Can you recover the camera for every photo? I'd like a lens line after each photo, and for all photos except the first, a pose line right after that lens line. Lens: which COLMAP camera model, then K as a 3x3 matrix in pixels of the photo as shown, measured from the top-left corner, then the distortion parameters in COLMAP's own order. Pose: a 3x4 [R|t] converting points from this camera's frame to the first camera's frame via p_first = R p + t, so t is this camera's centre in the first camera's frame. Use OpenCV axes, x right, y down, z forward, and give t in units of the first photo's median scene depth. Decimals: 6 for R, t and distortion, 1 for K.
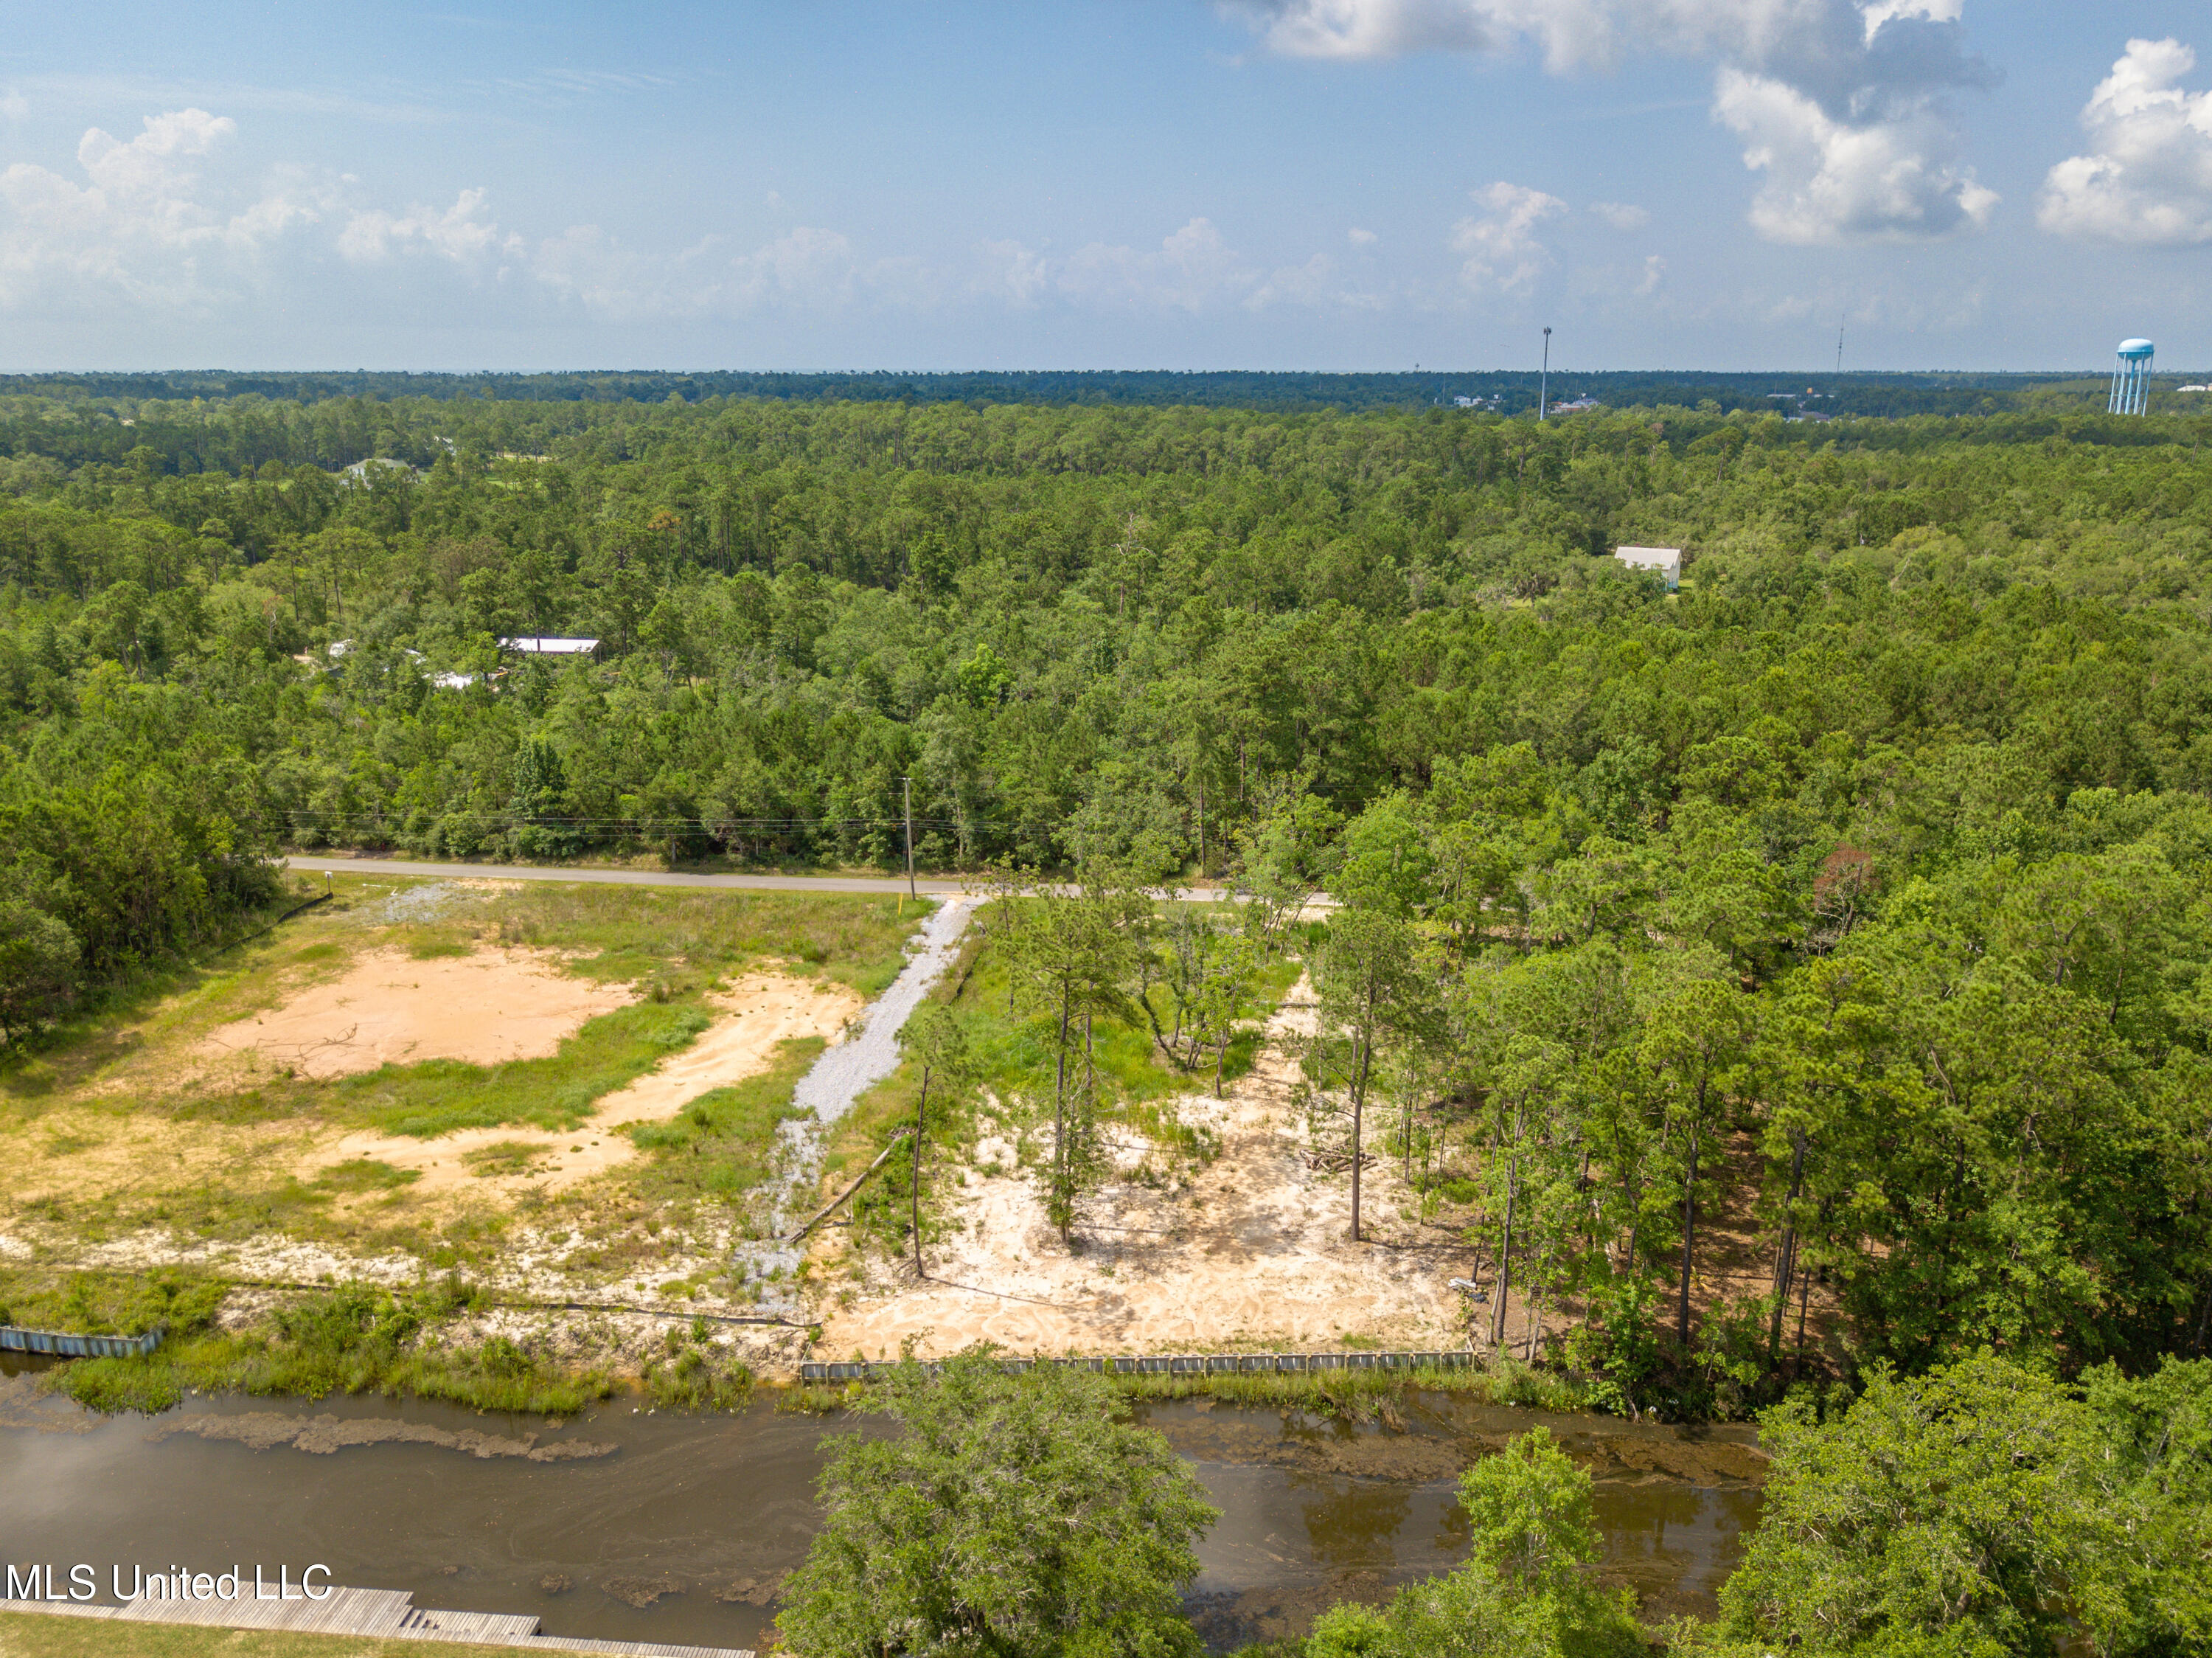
lens RADIAL K [[1751.2, 0, 1113.3], [0, 1751.2, 819.3], [0, 0, 1]] dist [0.002159, 0.001147]
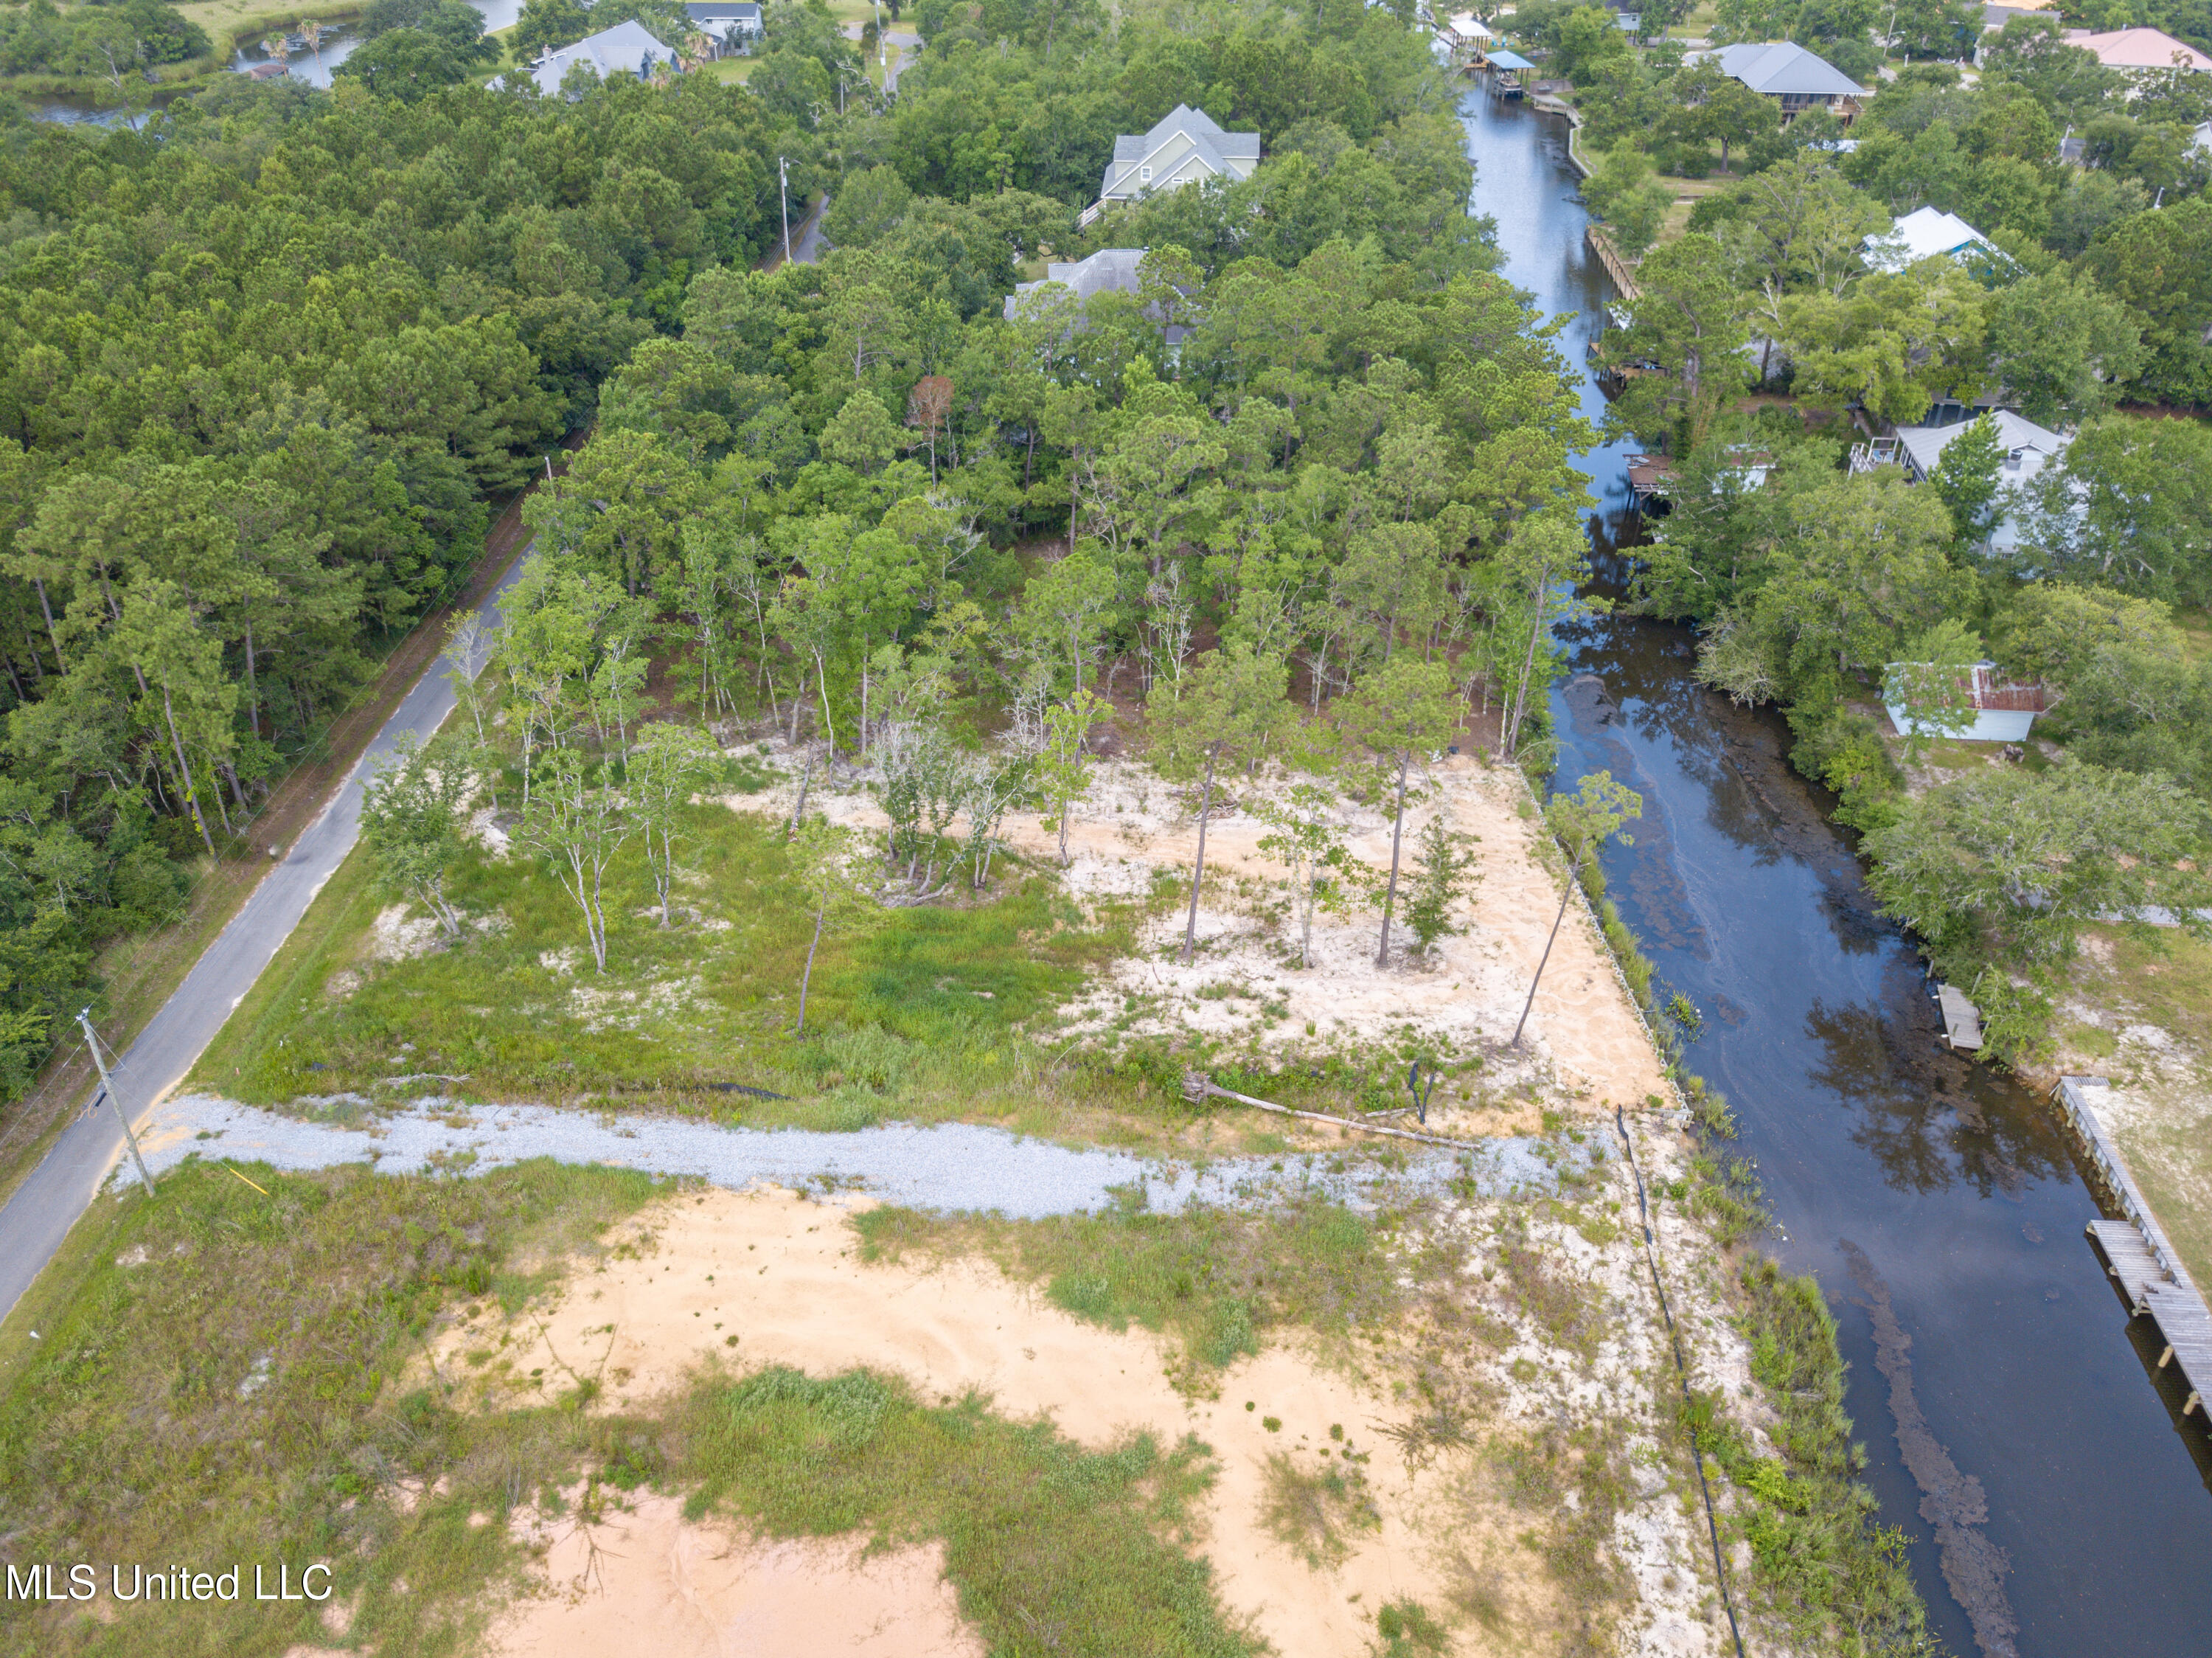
lens RADIAL K [[1719.1, 0, 1109.5], [0, 1719.1, 818.5], [0, 0, 1]] dist [-0.006854, 0.010979]
pose [[-0.037722, -0.564743, 0.824404, -0.778259], [0.249166, 0.793619, 0.555055, -0.412967], [-0.967726, 0.226351, 0.110778, 1.010623]]
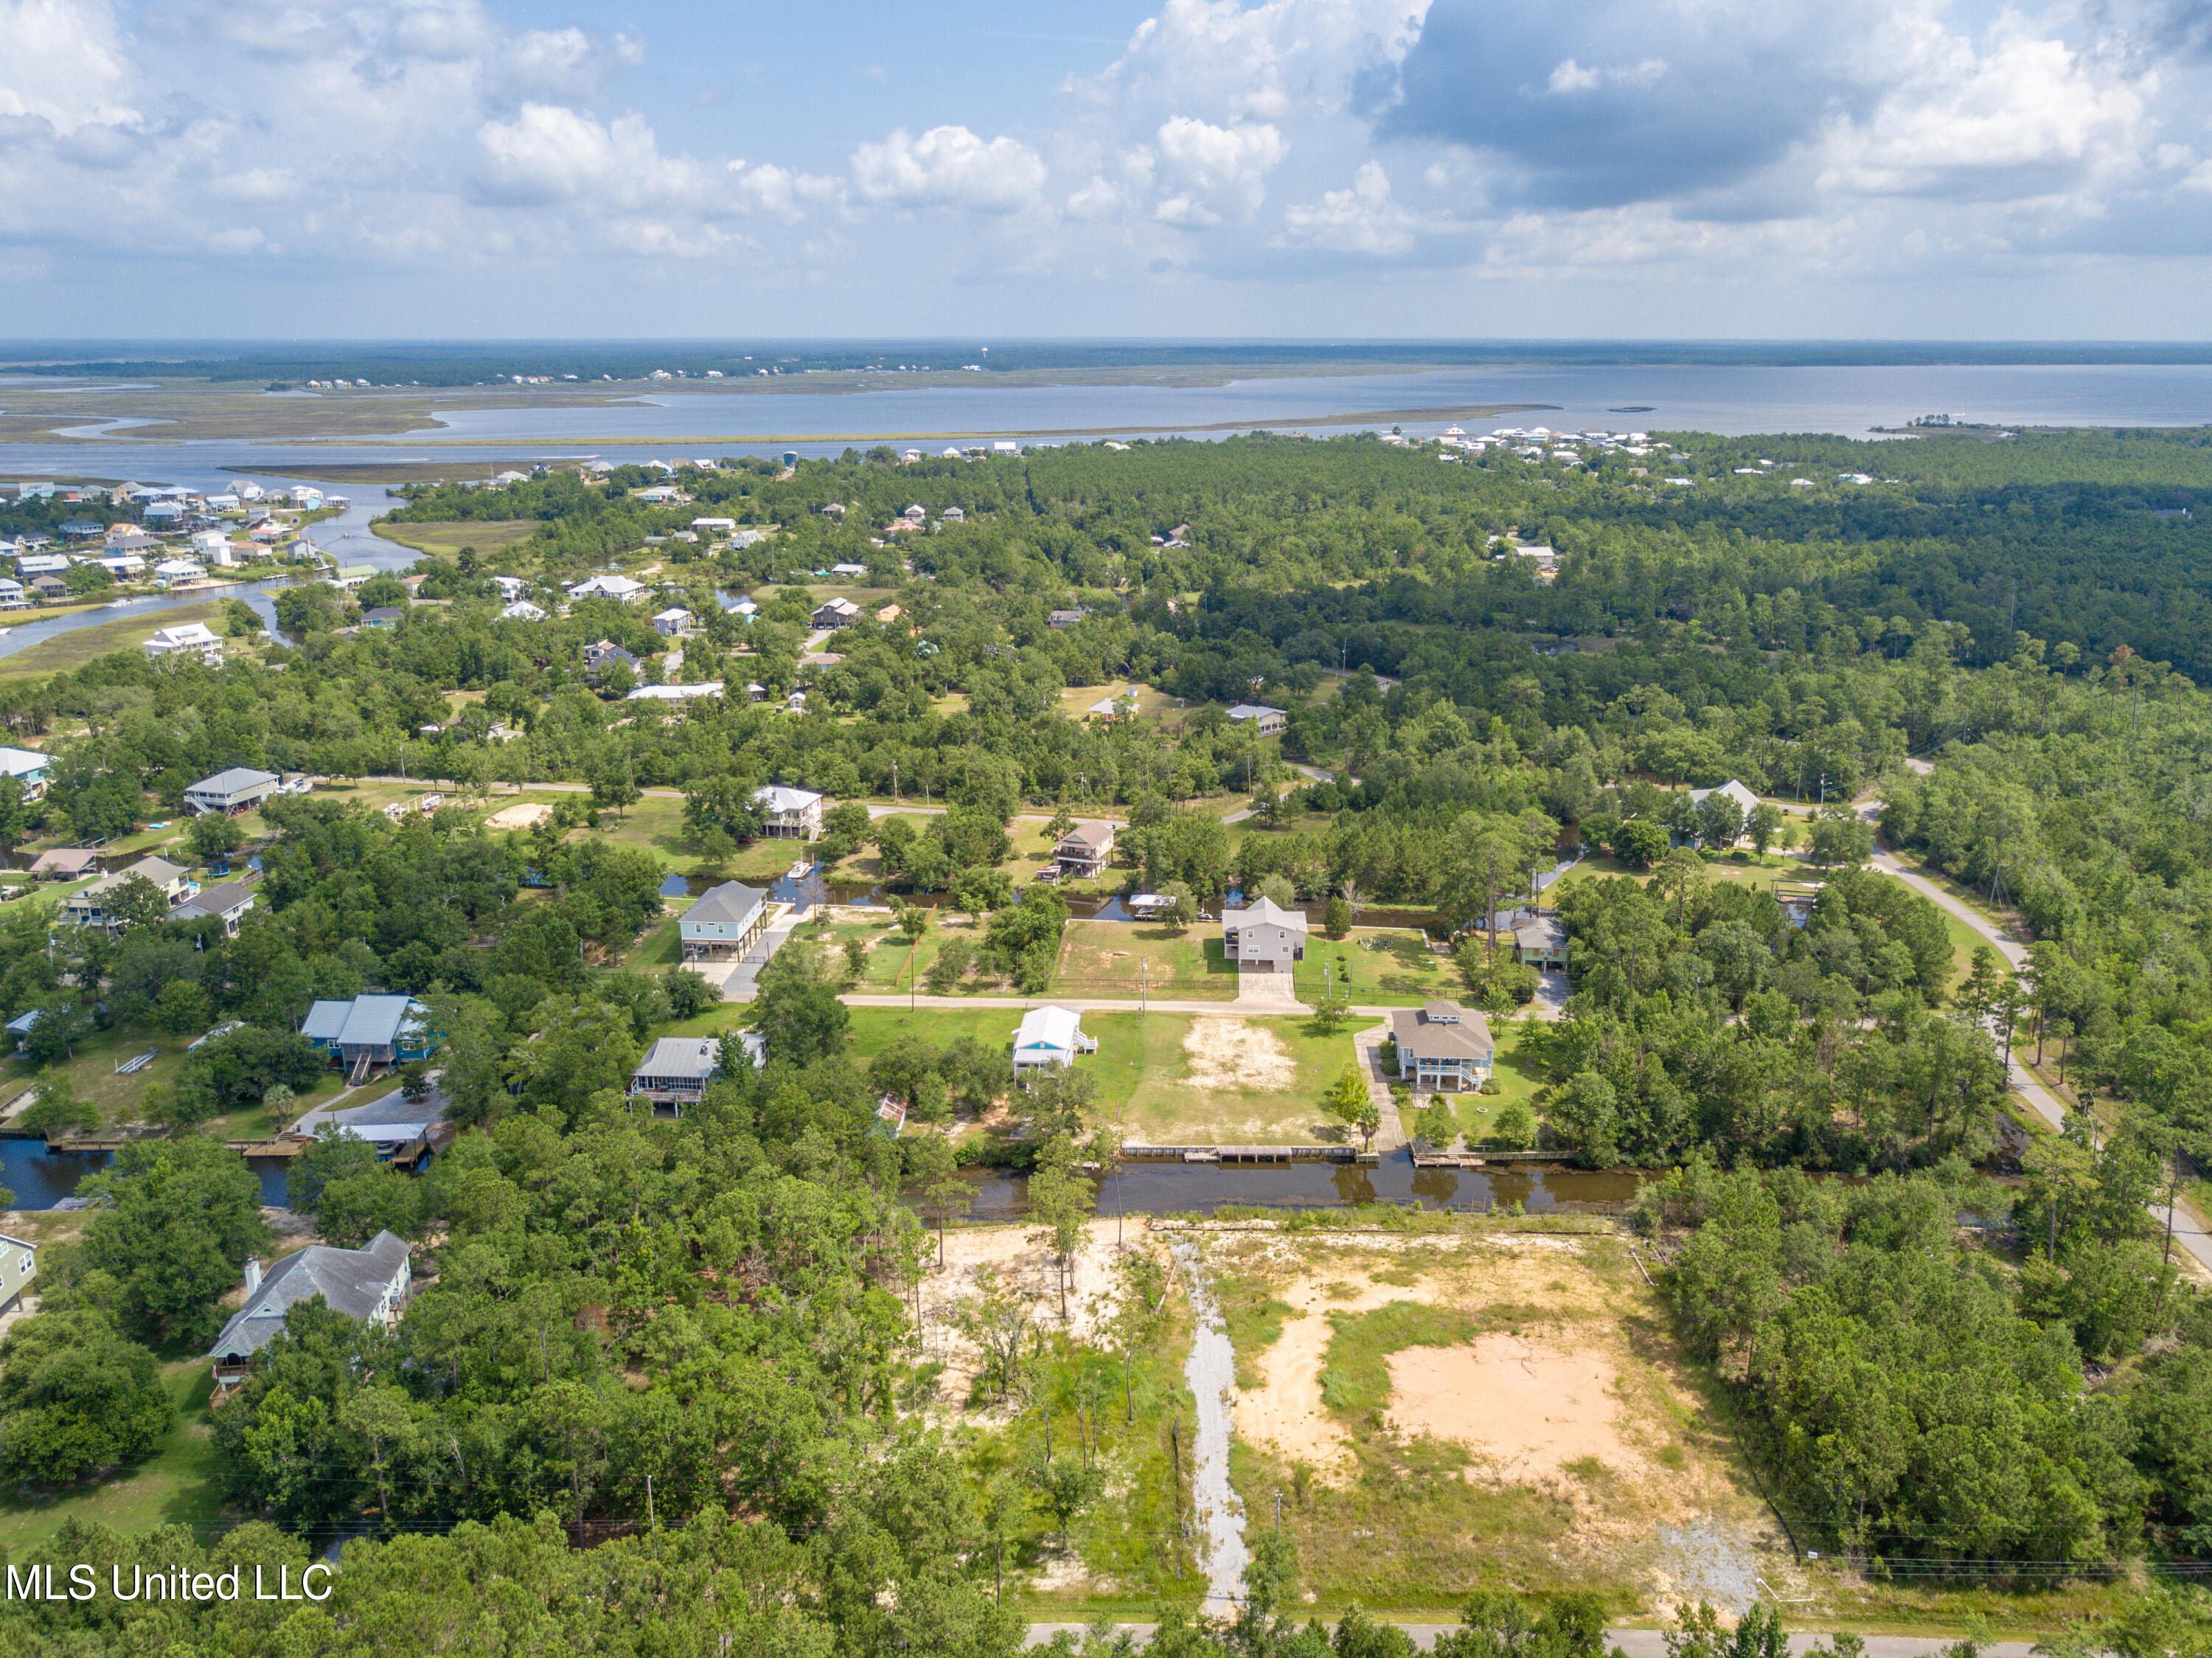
lens RADIAL K [[1751.2, 0, 1113.3], [0, 1751.2, 819.3], [0, 0, 1]] dist [0.002159, 0.001147]
pose [[-0.995131, 0.028316, -0.094403, 0.109397], [-0.023925, 0.859785, 0.510095, -1.431263], [0.095610, 0.509870, -0.854922, 2.631598]]
